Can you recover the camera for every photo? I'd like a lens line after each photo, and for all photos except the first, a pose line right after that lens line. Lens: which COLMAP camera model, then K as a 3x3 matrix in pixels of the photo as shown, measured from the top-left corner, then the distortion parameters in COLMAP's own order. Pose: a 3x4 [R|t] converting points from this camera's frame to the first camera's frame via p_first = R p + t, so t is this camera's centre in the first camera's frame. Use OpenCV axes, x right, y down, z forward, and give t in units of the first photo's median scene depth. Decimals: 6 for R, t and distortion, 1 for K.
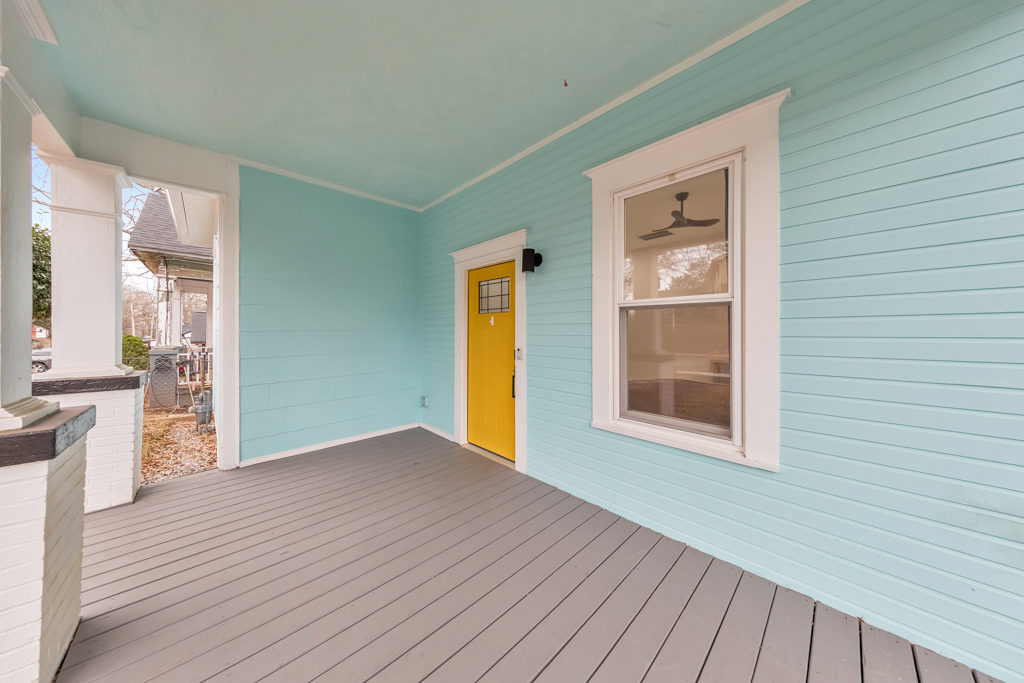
lens RADIAL K [[327.2, 0, 508.9], [0, 327.2, 333.8], [0, 0, 1]] dist [0.004989, -0.000188]
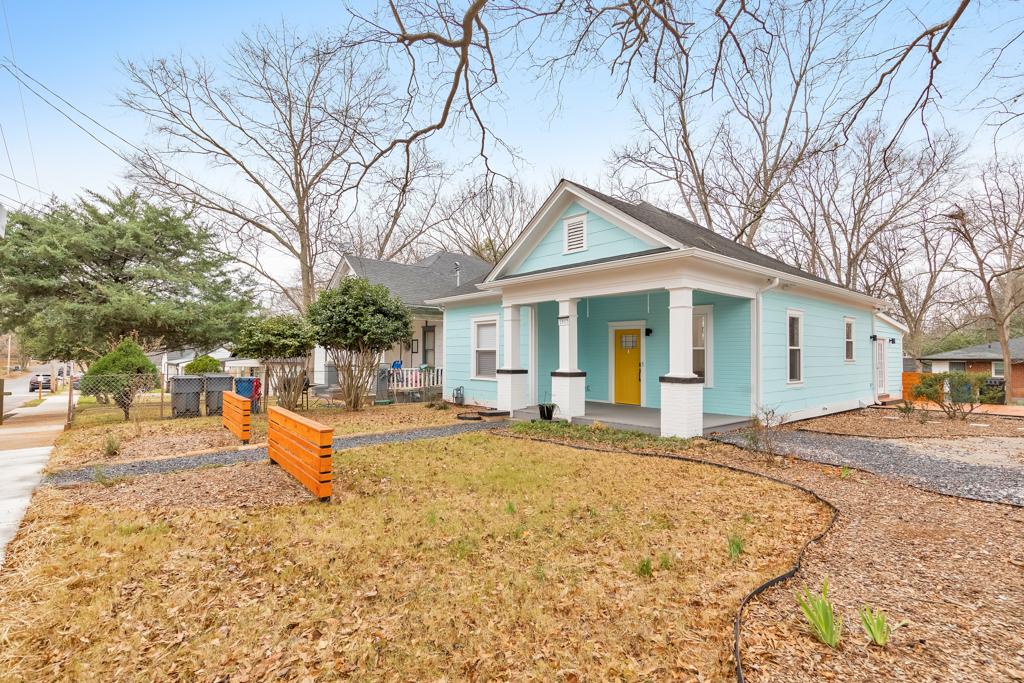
lens RADIAL K [[490.3, 0, 512.1], [0, 490.3, 342.7], [0, 0, 1]] dist [-0.000193, 0.000314]
pose [[0.999592, 0.000934, -0.028533, -0.986010], [-0.001494, 0.999806, -0.019635, -0.039284], [0.028509, 0.019670, 0.999400, -3.293061]]
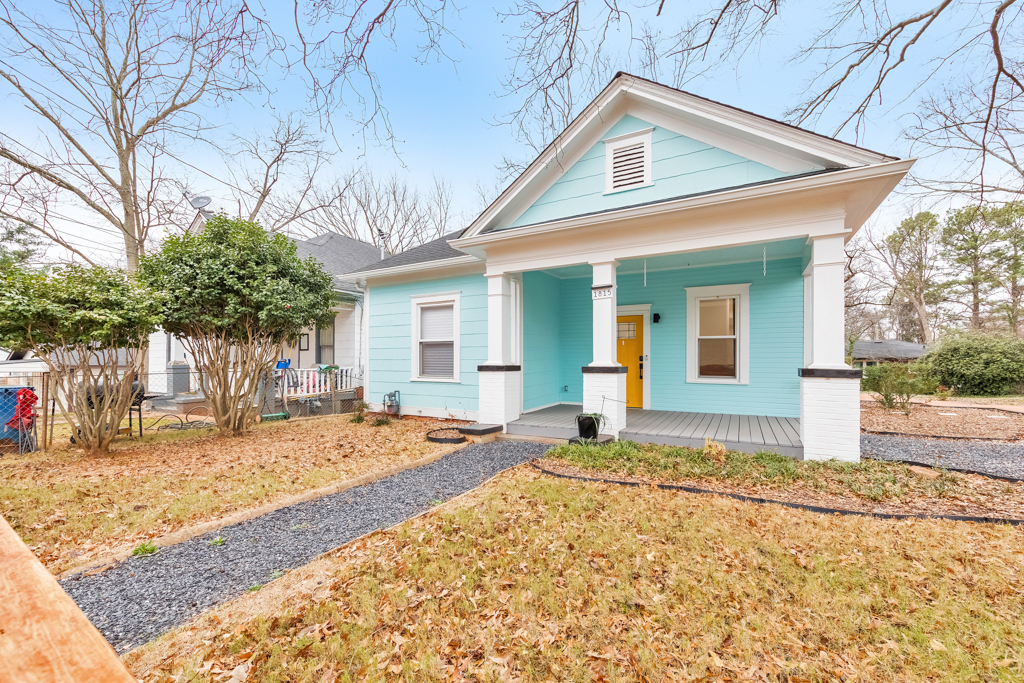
lens RADIAL K [[412.4, 0, 504.6], [0, 412.4, 357.0], [0, 0, 1]] dist [0.004200, 0.000043]
pose [[0.953655, -0.000605, 0.300903, -1.825496], [0.001156, 0.999998, -0.001653, 0.061785], [-0.300901, 0.001924, 0.953653, -1.490326]]
